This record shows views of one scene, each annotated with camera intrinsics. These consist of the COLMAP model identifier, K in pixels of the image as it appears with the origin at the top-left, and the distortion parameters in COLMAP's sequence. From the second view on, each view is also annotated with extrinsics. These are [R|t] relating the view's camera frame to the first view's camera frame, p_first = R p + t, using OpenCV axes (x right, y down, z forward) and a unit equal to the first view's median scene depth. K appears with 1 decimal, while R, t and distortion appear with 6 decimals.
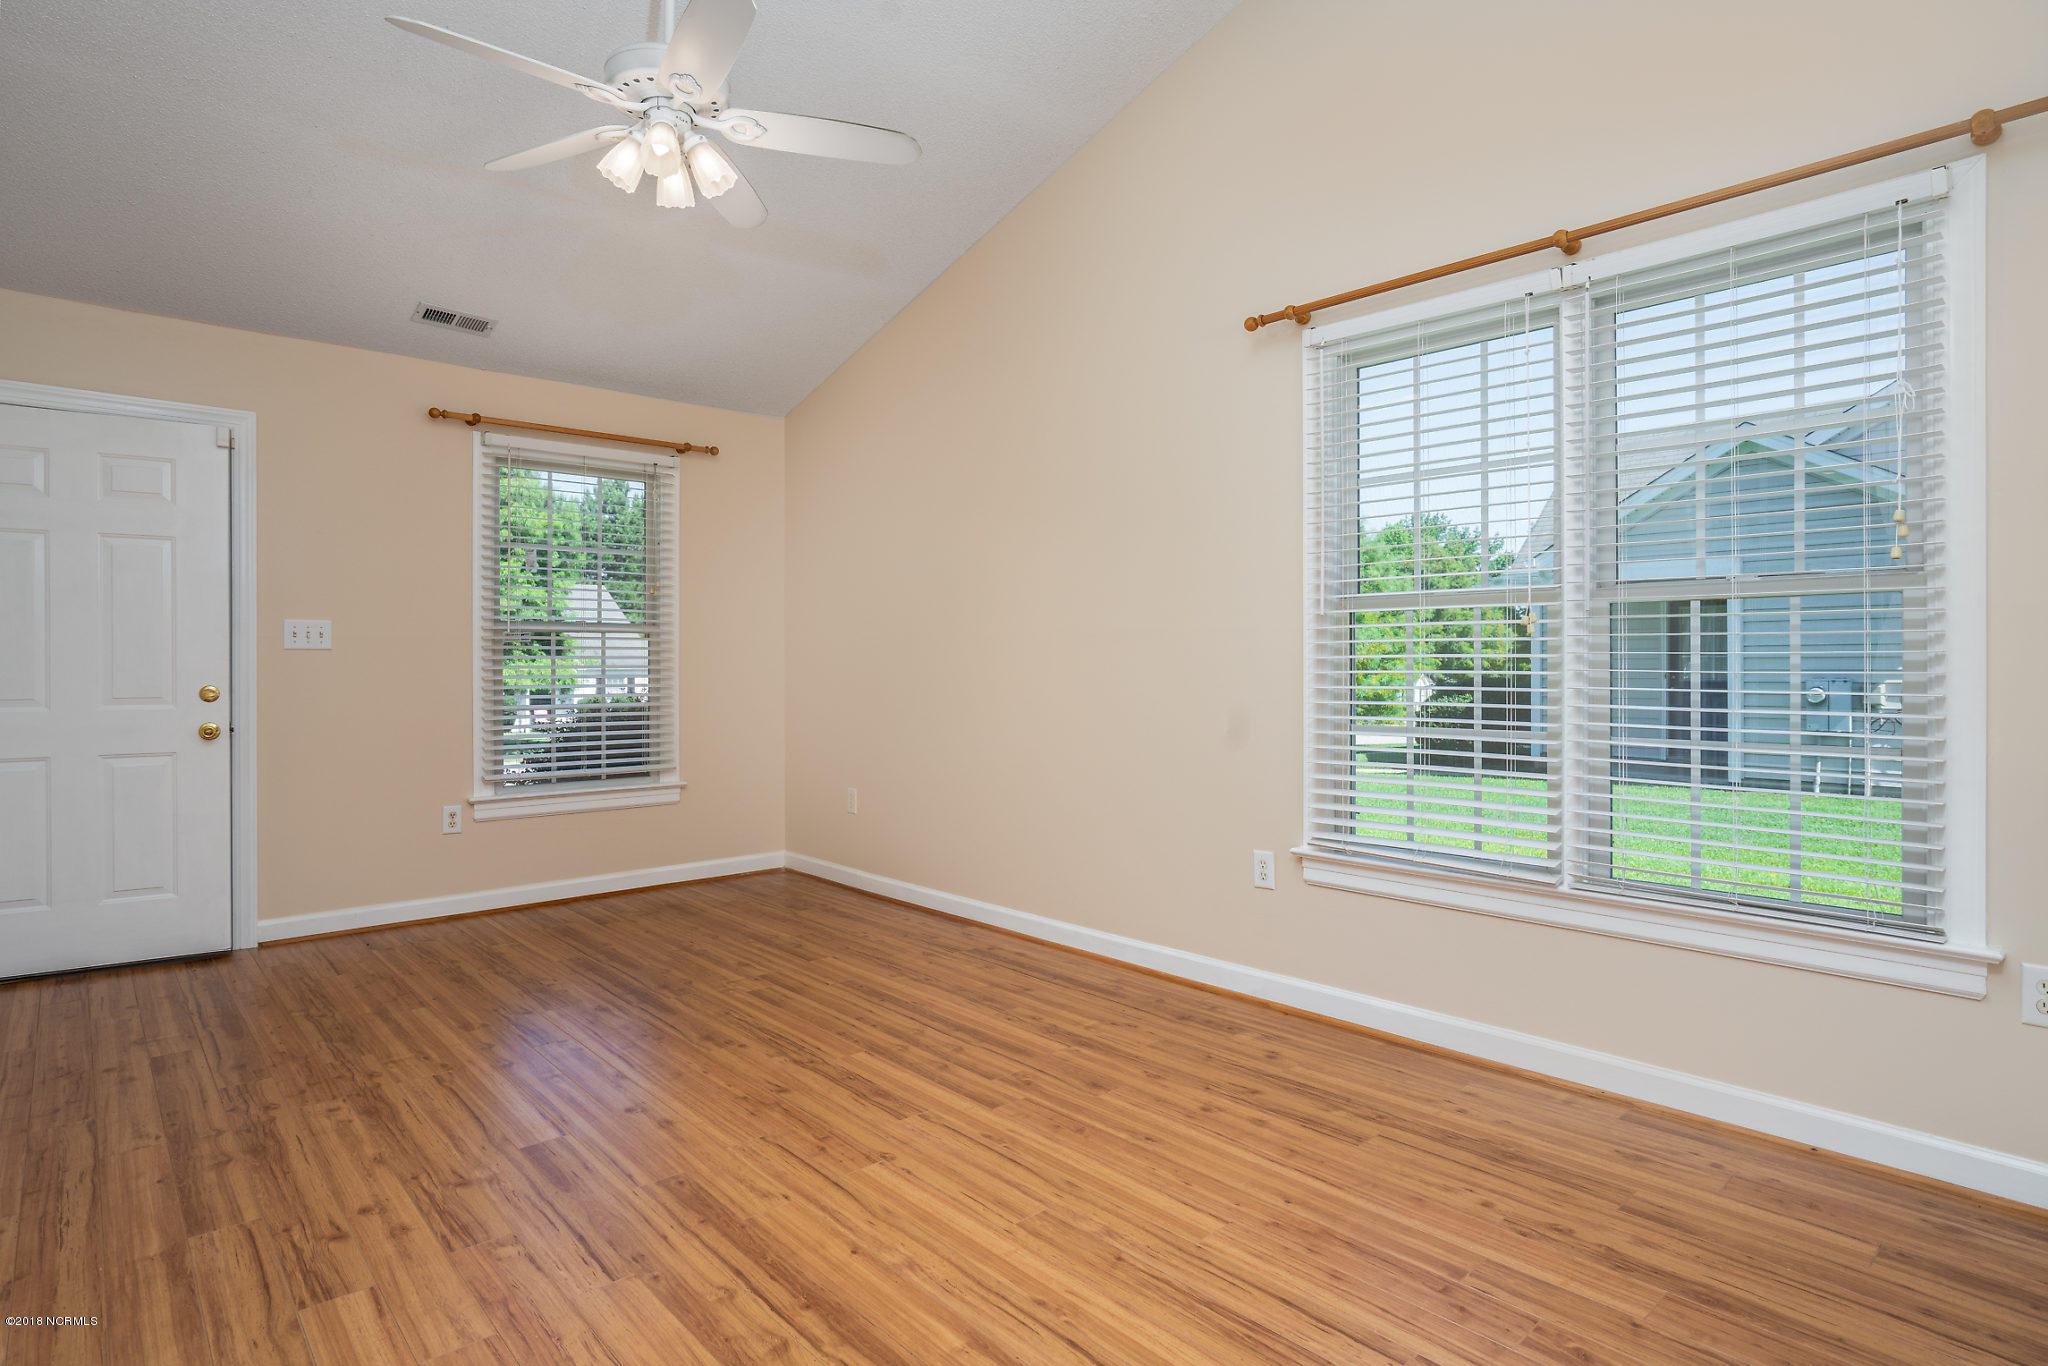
lens RADIAL K [[1074.1, 0, 1024.0], [0, 1074.1, 683.0], [0, 0, 1]] dist [-0.030974, 0.022401]
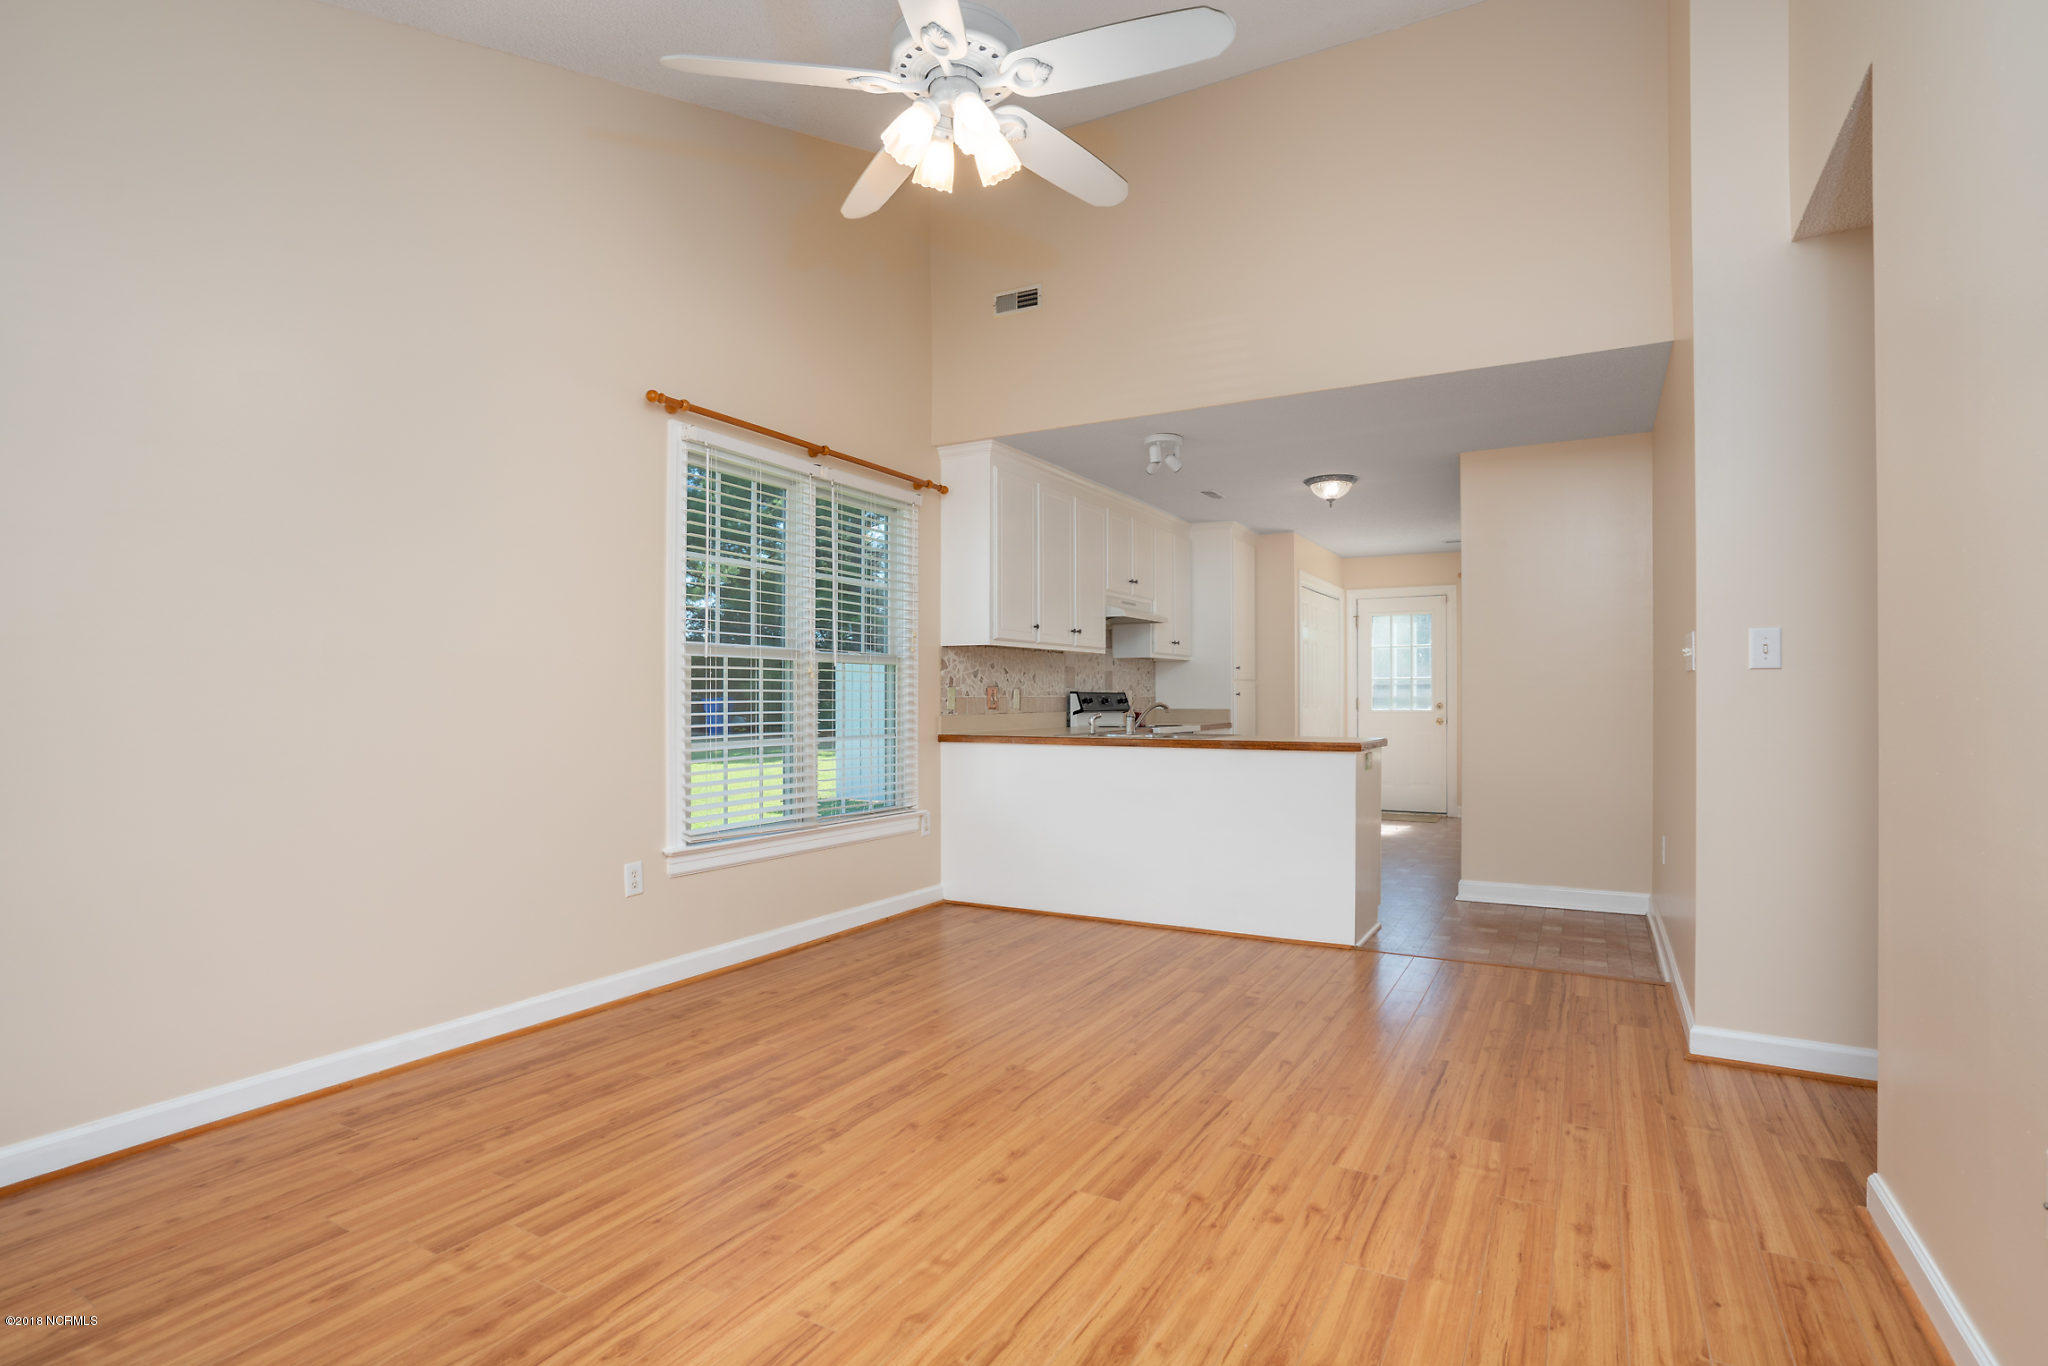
lens RADIAL K [[1027.4, 0, 1024.0], [0, 1027.4, 683.0], [0, 0, 1]] dist [0.001879, 0.001005]
pose [[-0.328254, 0.016938, 0.944438, -1.145928], [0.005957, 0.999856, -0.015861, -0.011870], [-0.944571, 0.000420, -0.328308, 1.195598]]
